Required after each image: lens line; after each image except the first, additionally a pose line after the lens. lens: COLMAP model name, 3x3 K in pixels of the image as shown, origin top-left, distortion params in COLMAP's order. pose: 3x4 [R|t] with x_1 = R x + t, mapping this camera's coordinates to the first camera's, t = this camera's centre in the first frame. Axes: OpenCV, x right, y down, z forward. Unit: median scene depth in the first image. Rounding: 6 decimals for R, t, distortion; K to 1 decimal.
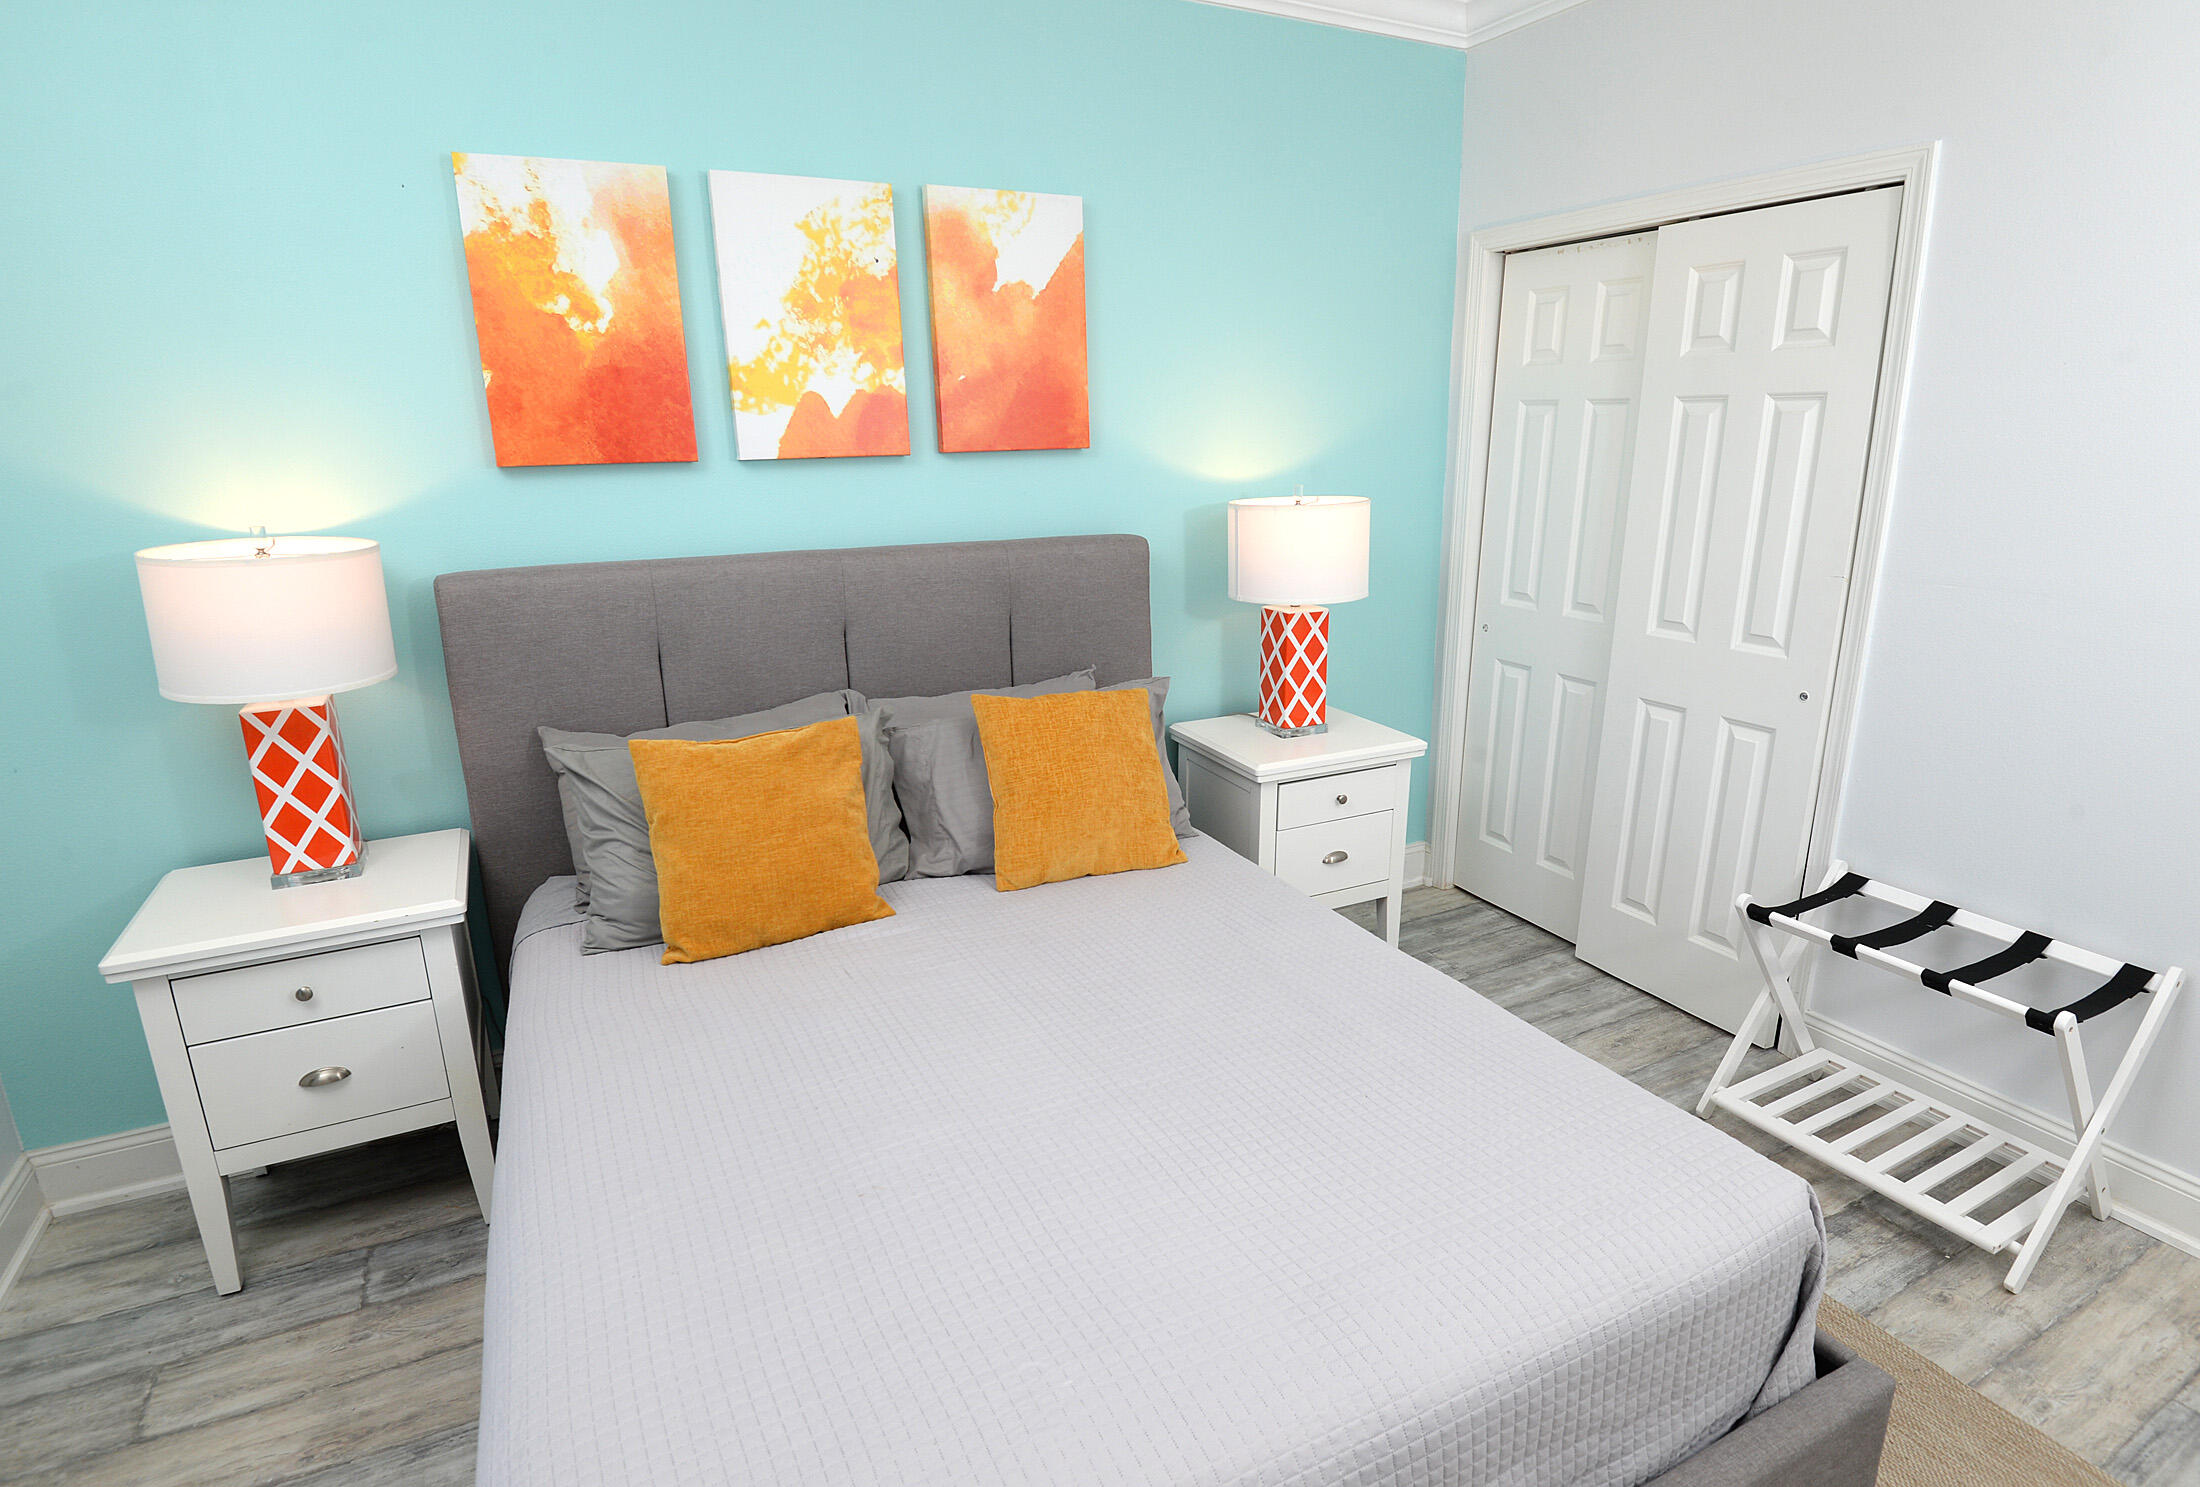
lens RADIAL K [[1121.2, 0, 1131.8], [0, 1121.2, 748.3], [0, 0, 1]] dist [-0.017670, -0.002375]
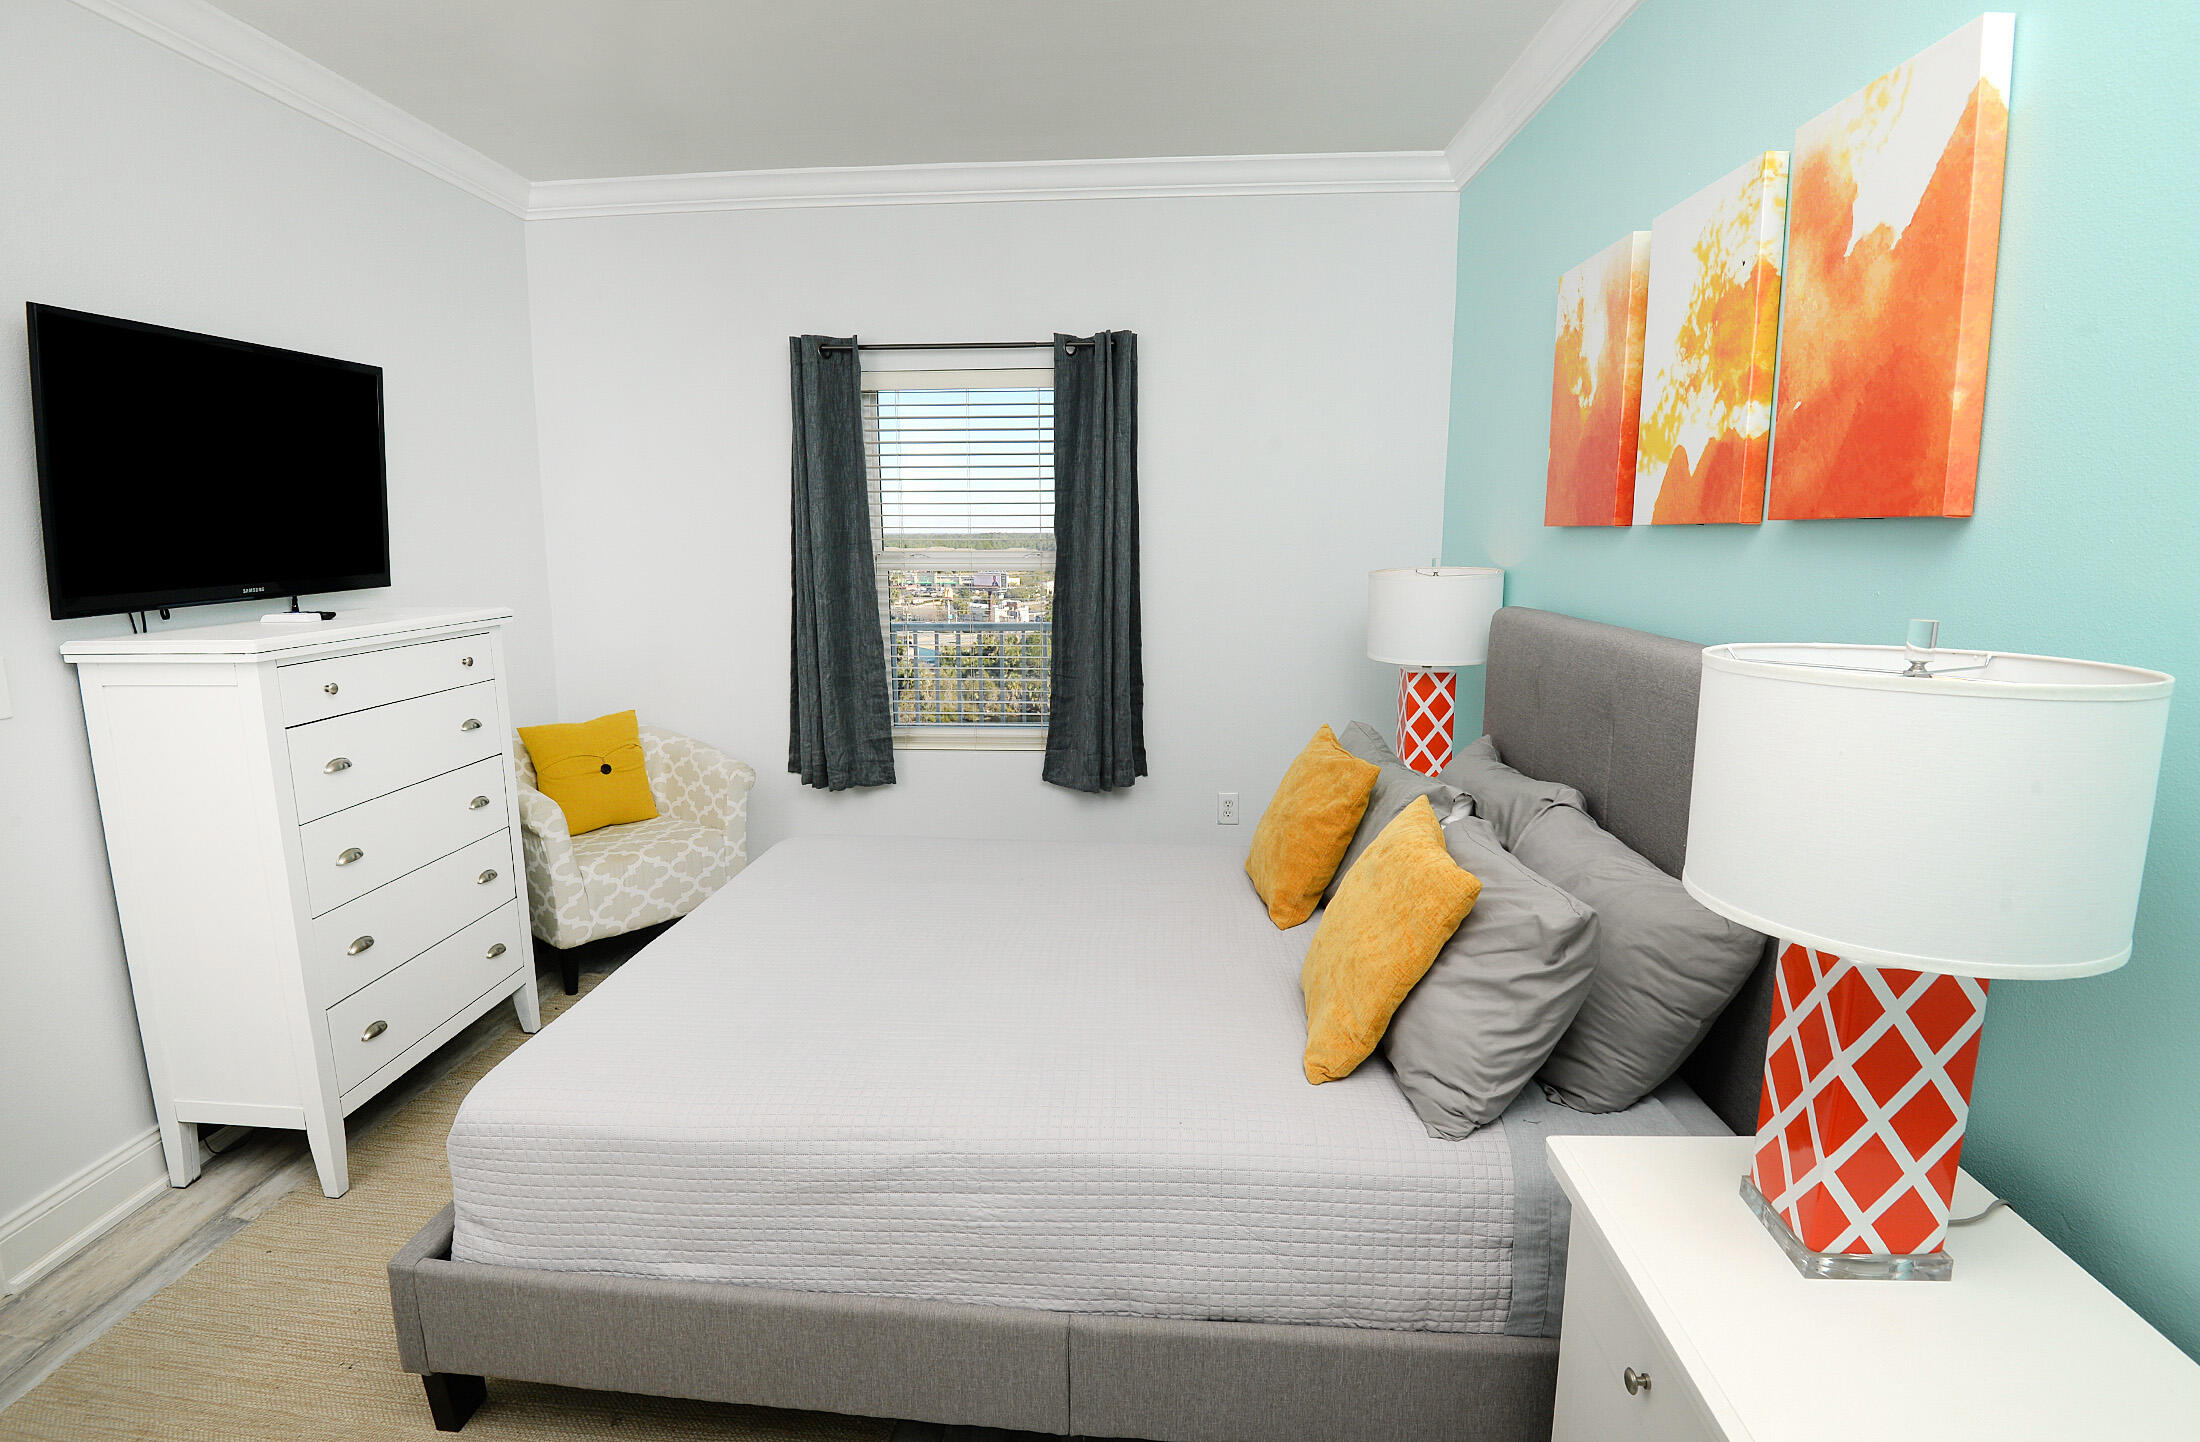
lens RADIAL K [[1080.1, 0, 1089.8], [0, 1080.1, 727.1], [0, 0, 1]] dist [-0.024687, -0.006556]
pose [[-0.510100, 0.174181, -0.842294, 0.644668], [-0.211841, 0.923672, 0.319302, -0.289125], [0.833620, 0.341308, -0.434266, 1.059887]]
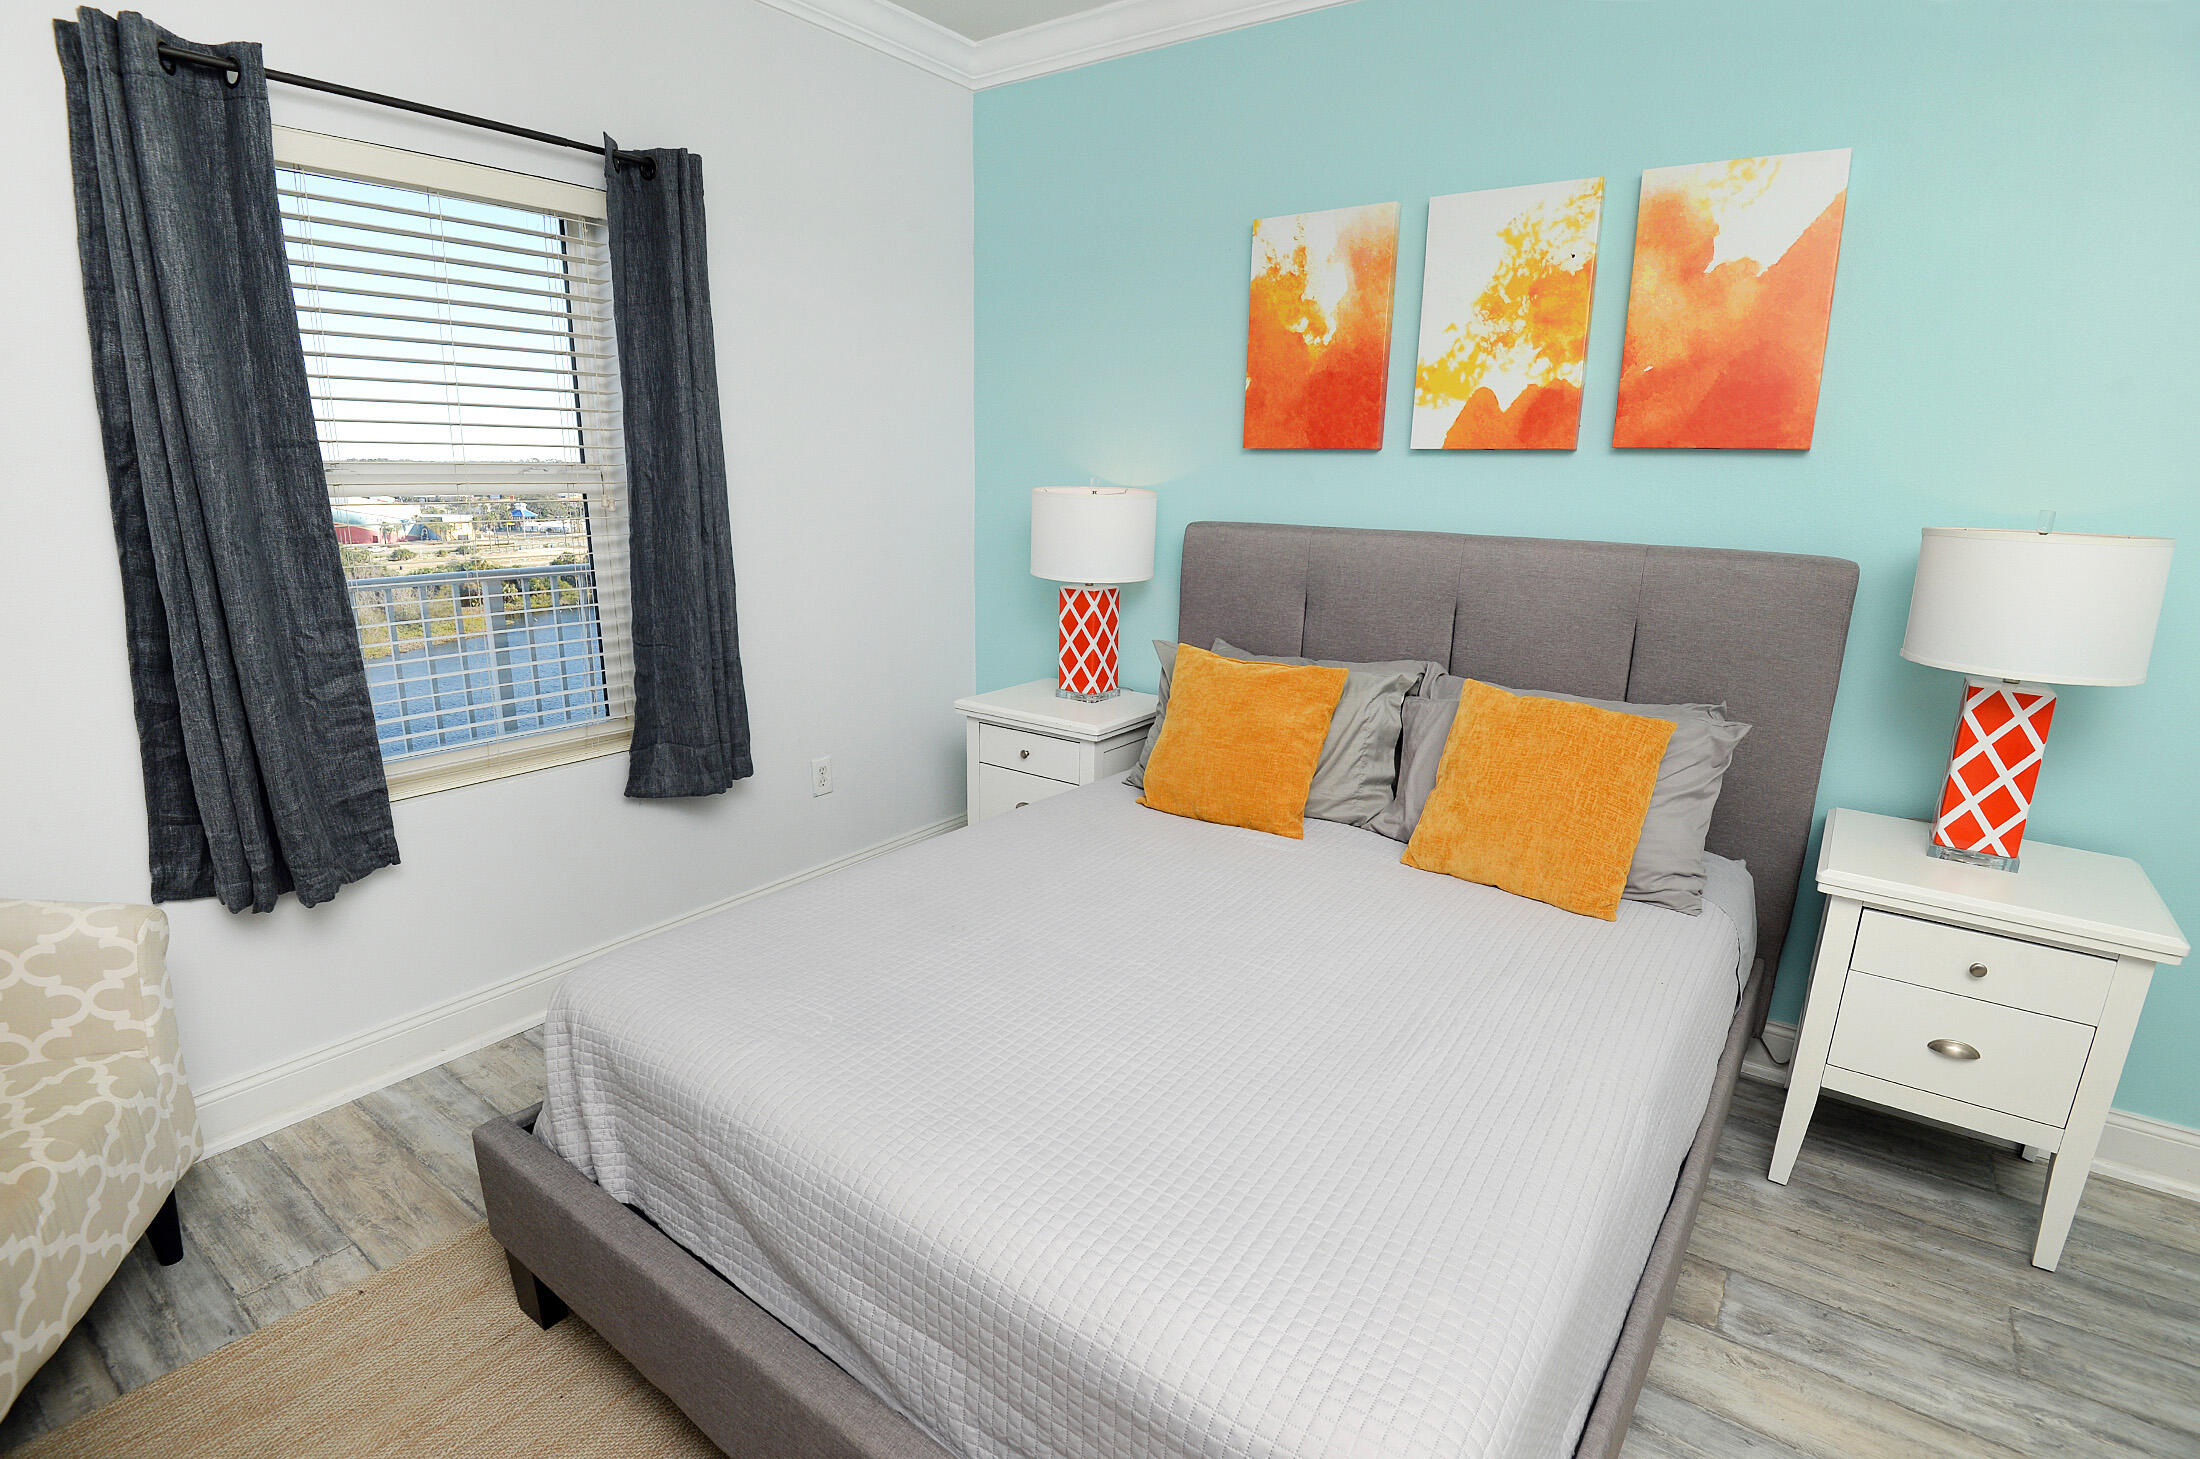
lens RADIAL K [[1040.0, 0, 1095.6], [0, 1040.0, 747.2], [0, 0, 1]] dist [-0.021459, -0.011089]
pose [[0.450742, 0.256921, -0.854882, 0.492874], [-0.258544, 0.954211, 0.150454, -0.040507], [0.854392, 0.153209, 0.496529, 0.237267]]
